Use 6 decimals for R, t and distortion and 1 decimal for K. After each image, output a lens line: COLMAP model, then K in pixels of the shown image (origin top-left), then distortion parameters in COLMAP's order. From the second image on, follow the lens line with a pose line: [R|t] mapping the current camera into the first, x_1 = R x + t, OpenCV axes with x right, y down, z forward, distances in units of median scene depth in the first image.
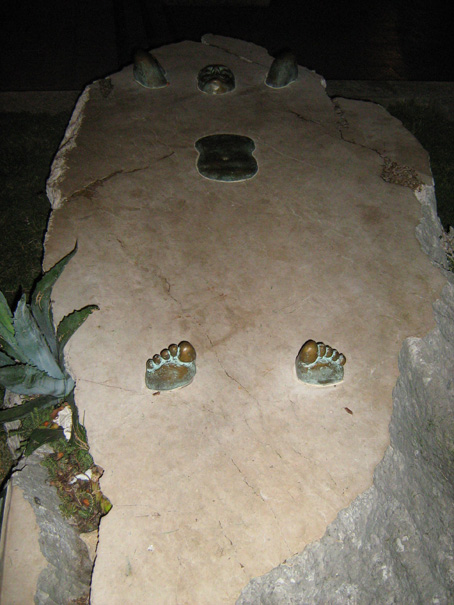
lens RADIAL K [[670.1, 0, 227.0], [0, 670.1, 302.5], [0, 0, 1]] dist [-0.106950, 0.025125]
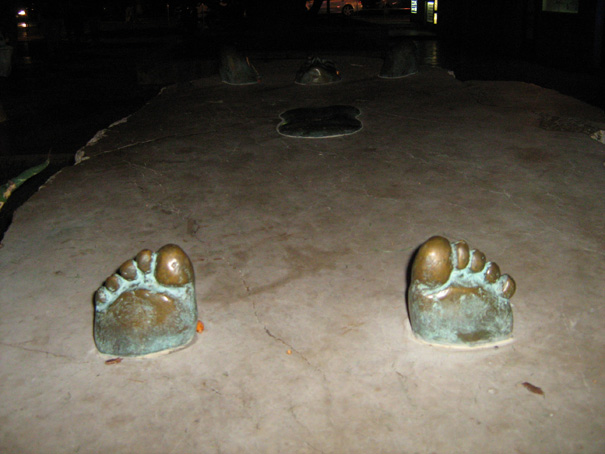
lens RADIAL K [[670.1, 0, 302.5], [0, 670.1, 227.0], [0, 0, 1]] dist [-0.106950, 0.025125]
pose [[0.994598, -0.028851, -0.099715, 0.074755], [-0.003834, 0.949733, -0.313036, 0.183695], [0.103734, 0.311727, 0.944492, 0.513871]]
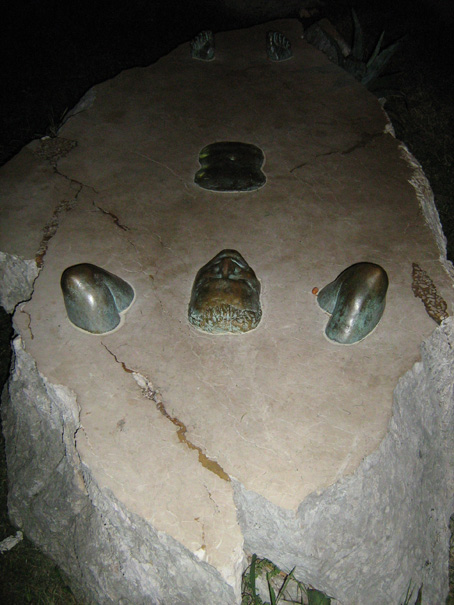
lens RADIAL K [[670.1, 0, 227.0], [0, 670.1, 302.5], [0, 0, 1]] dist [-0.106950, 0.025125]
pose [[-0.996090, -0.064447, 0.060428, -0.091446], [0.045296, 0.214691, 0.975631, -1.569541], [-0.075850, 0.974553, -0.210932, 2.045970]]
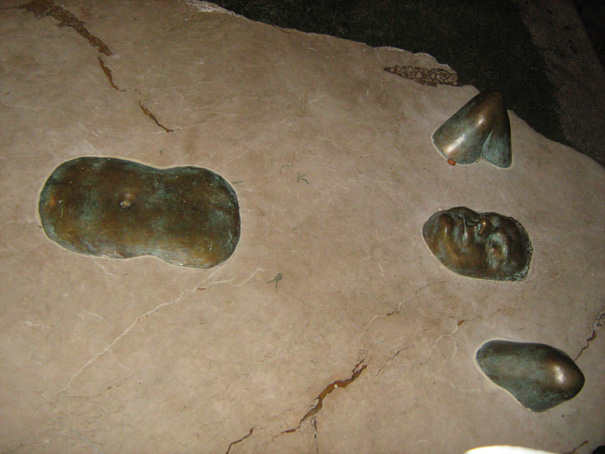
lens RADIAL K [[670.1, 0, 302.5], [0, 670.1, 227.0], [0, 0, 1]] dist [-0.106950, 0.025125]
pose [[0.024685, 0.839816, -0.542310, 0.429209], [-0.856343, 0.297666, 0.421984, -0.792801], [0.515816, 0.453987, 0.726519, 1.050214]]
